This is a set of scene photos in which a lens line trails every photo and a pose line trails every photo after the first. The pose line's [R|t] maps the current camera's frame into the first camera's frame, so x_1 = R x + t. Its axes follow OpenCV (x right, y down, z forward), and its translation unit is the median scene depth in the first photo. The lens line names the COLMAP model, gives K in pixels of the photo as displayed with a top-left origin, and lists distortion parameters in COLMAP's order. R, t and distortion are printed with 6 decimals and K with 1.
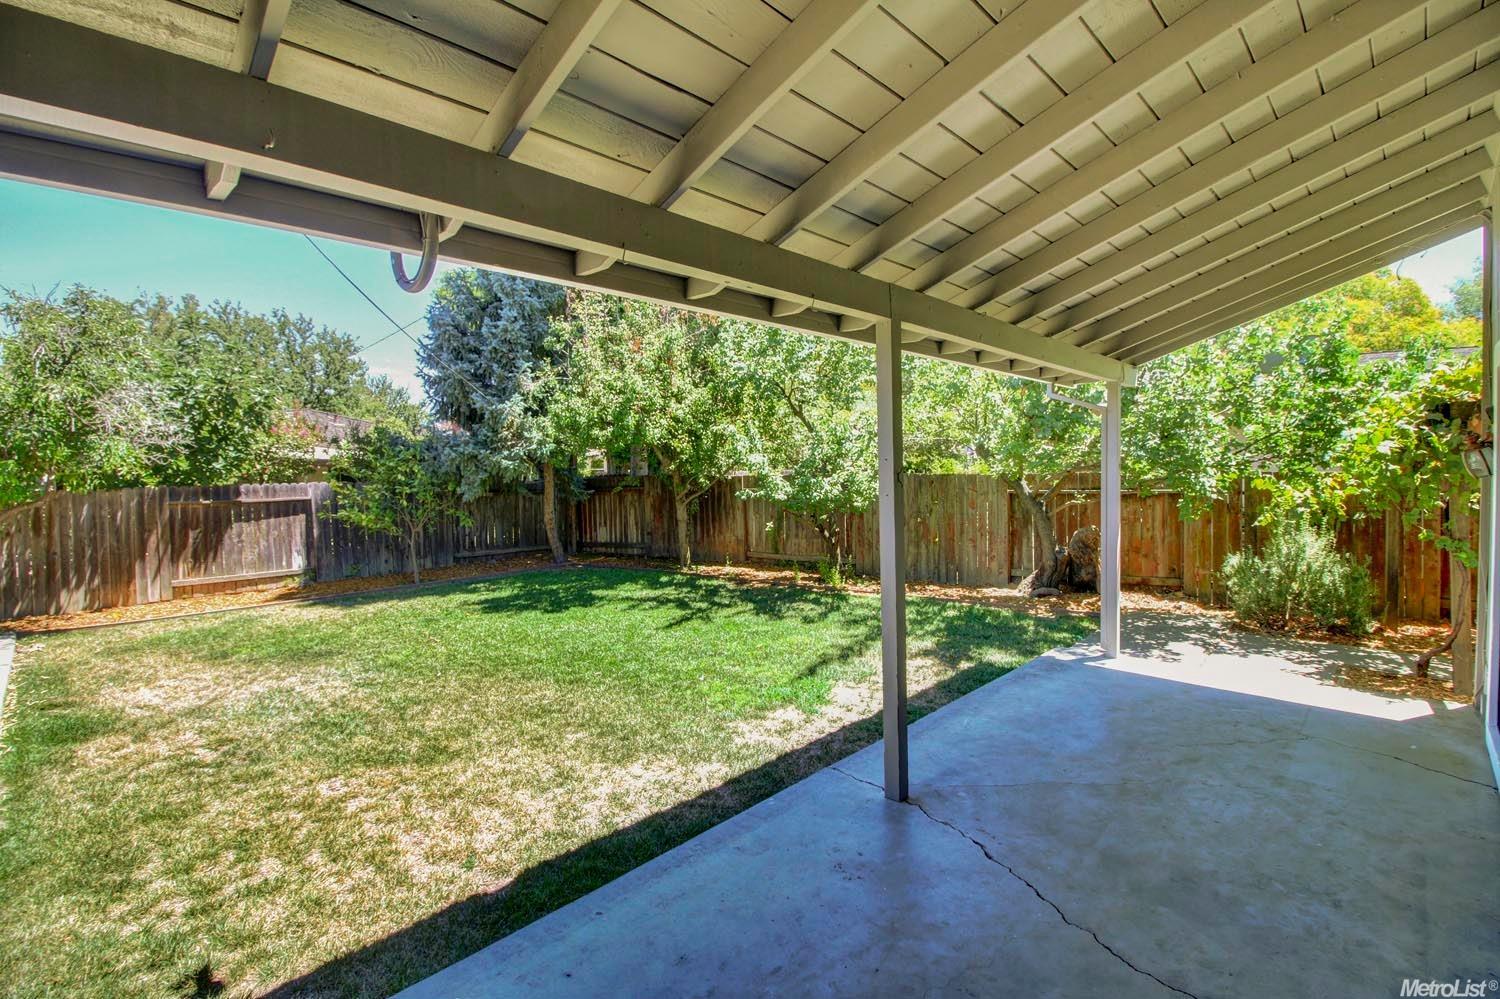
lens RADIAL K [[696.7, 0, 751.1], [0, 696.7, 494.0], [0, 0, 1]] dist [-0.019181, -0.000277]
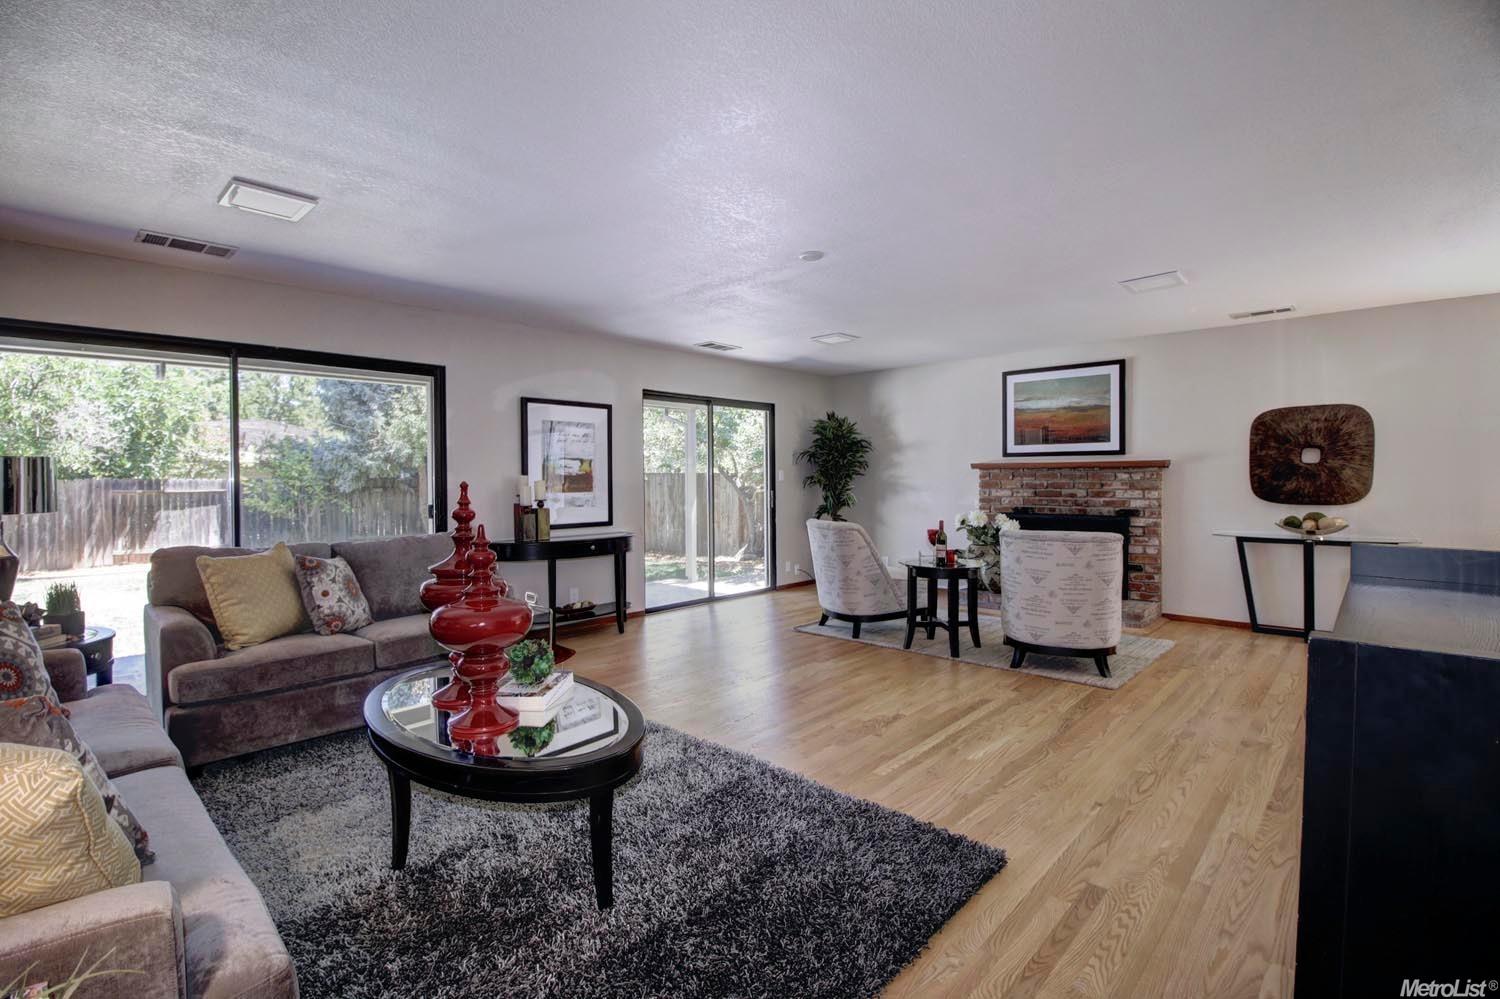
lens RADIAL K [[696.7, 0, 748.0], [0, 696.7, 489.6], [0, 0, 1]] dist [-0.019181, -0.000277]
pose [[0.999856, 0.004289, 0.016438, 0.347448], [-0.003907, 0.999722, -0.023237, 0.034351], [-0.016533, 0.023169, 0.999595, -0.330917]]
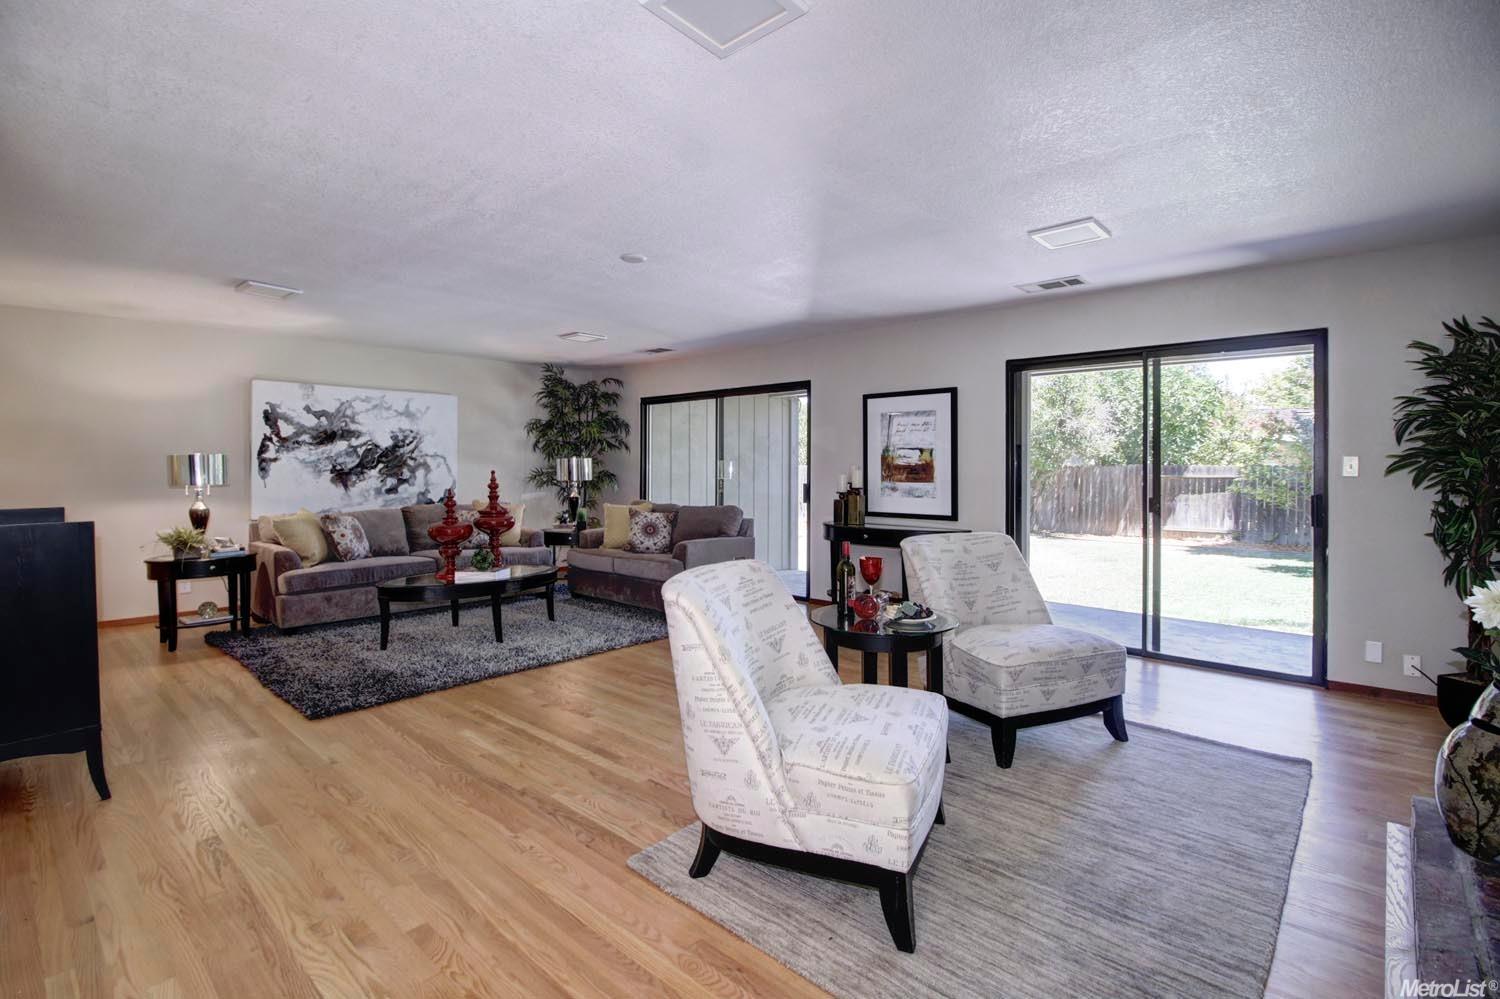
lens RADIAL K [[696.7, 0, 733.8], [0, 696.7, 469.6], [0, 0, 1]] dist [-0.019181, -0.000277]
pose [[0.025465, 0.015154, -0.999561, 0.703699], [-0.041706, 0.999031, 0.014083, 0.015365], [0.998805, 0.041329, 0.026072, 0.013754]]
